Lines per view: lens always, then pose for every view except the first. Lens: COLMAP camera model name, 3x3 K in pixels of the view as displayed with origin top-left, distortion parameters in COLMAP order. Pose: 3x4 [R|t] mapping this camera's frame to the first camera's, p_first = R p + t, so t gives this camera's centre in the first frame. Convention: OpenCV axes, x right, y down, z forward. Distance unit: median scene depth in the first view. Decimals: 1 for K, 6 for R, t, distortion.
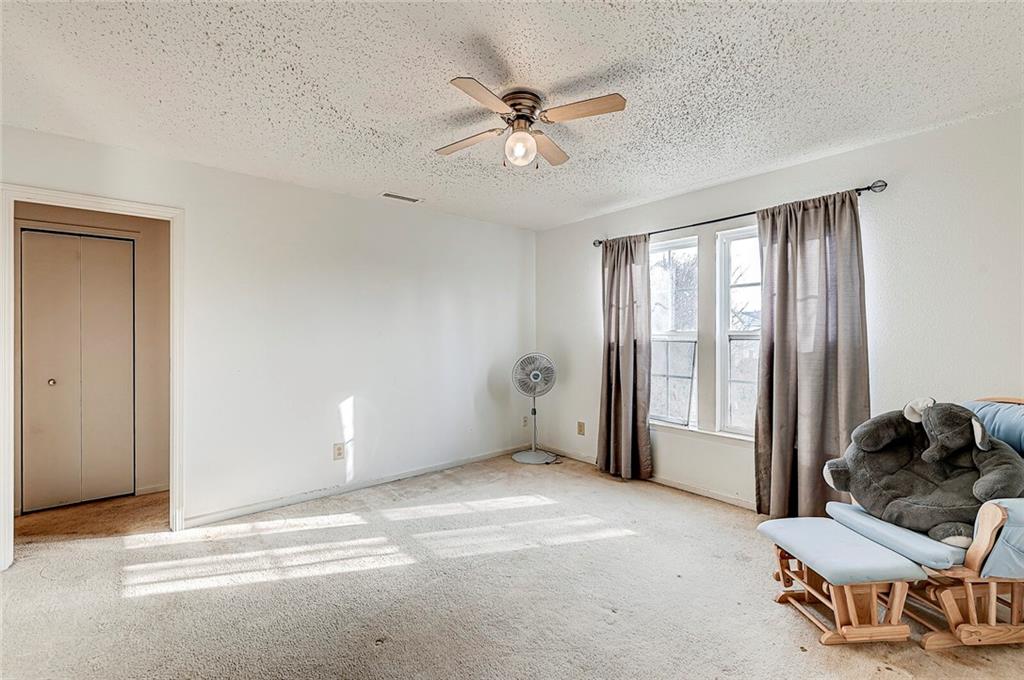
lens RADIAL K [[442.7, 0, 512.0], [0, 442.7, 340.0], [0, 0, 1]] dist [0.000332, 0.000001]
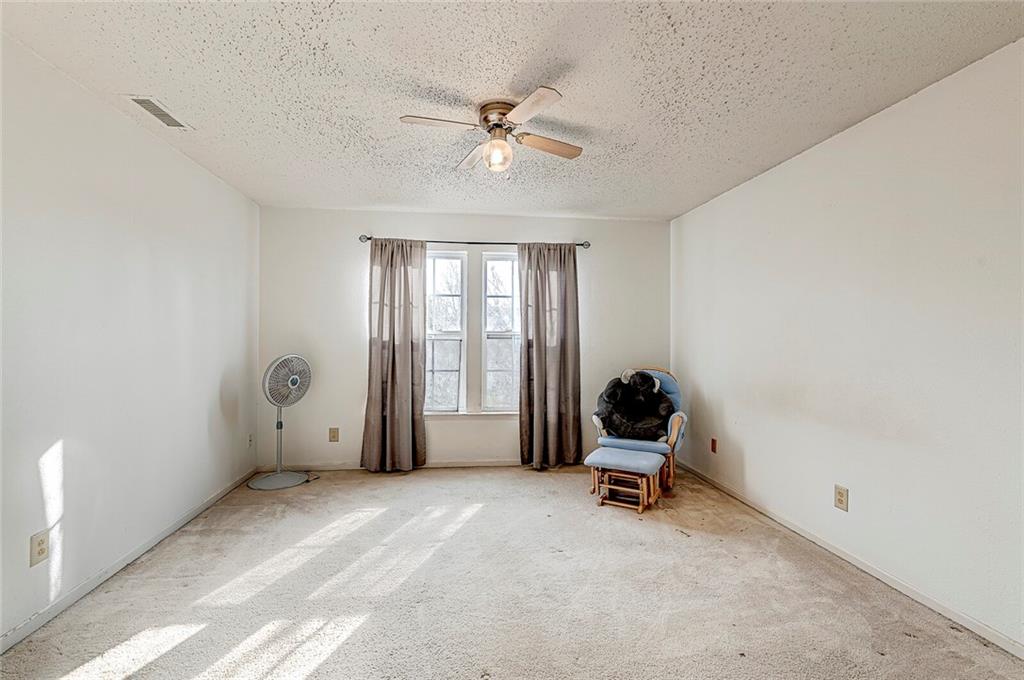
lens RADIAL K [[437.8, 0, 512.0], [0, 437.8, 340.0], [0, 0, 1]] dist [-0.000183, 0.000098]
pose [[0.556934, -0.000786, 0.830556, -0.502684], [0.002668, 0.999996, -0.000842, 0.005653], [-0.830552, 0.002685, 0.556934, 0.236955]]
